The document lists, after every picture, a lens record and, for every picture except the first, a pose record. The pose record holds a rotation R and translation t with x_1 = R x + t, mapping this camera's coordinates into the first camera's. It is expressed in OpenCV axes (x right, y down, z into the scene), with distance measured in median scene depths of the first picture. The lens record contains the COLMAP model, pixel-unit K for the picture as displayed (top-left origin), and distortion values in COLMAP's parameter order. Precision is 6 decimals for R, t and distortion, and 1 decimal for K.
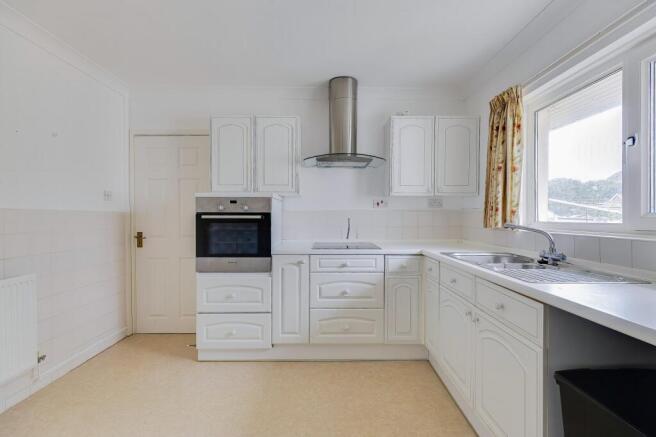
lens RADIAL K [[294.9, 0, 328.0], [0, 294.9, 218.5], [0, 0, 1]] dist [-0.026021, -0.000030]
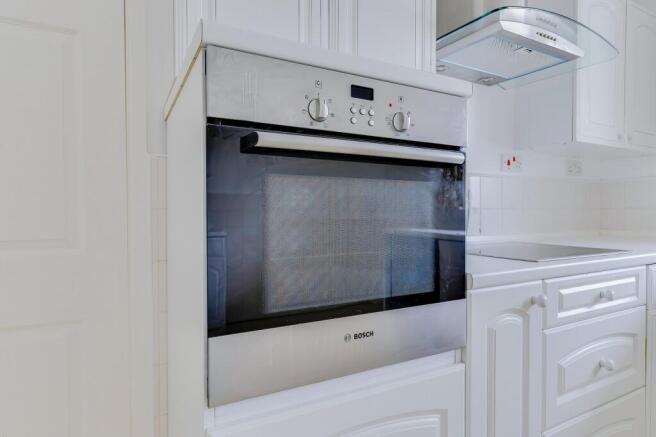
lens RADIAL K [[391.6, 0, 328.0], [0, 391.6, 218.5], [0, 0, 1]] dist [-0.000555, 0.000471]
pose [[0.877059, -0.002437, 0.480377, -0.461093], [0.000776, 0.999993, 0.003656, 0.045857], [-0.480382, -0.002834, 0.877055, 0.649849]]
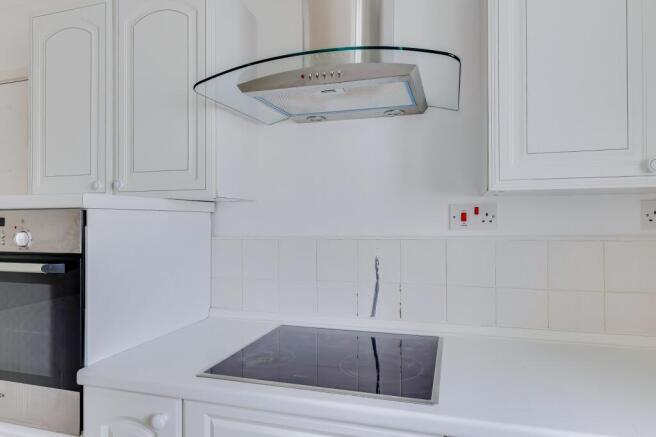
lens RADIAL K [[391.6, 0, 328.0], [0, 391.6, 218.5], [0, 0, 1]] dist [-0.000555, 0.000471]
pose [[0.950841, -0.008462, -0.309565, 0.182548], [0.002078, 0.999778, -0.020949, -0.043991], [0.309674, 0.019276, 0.950647, 0.606122]]
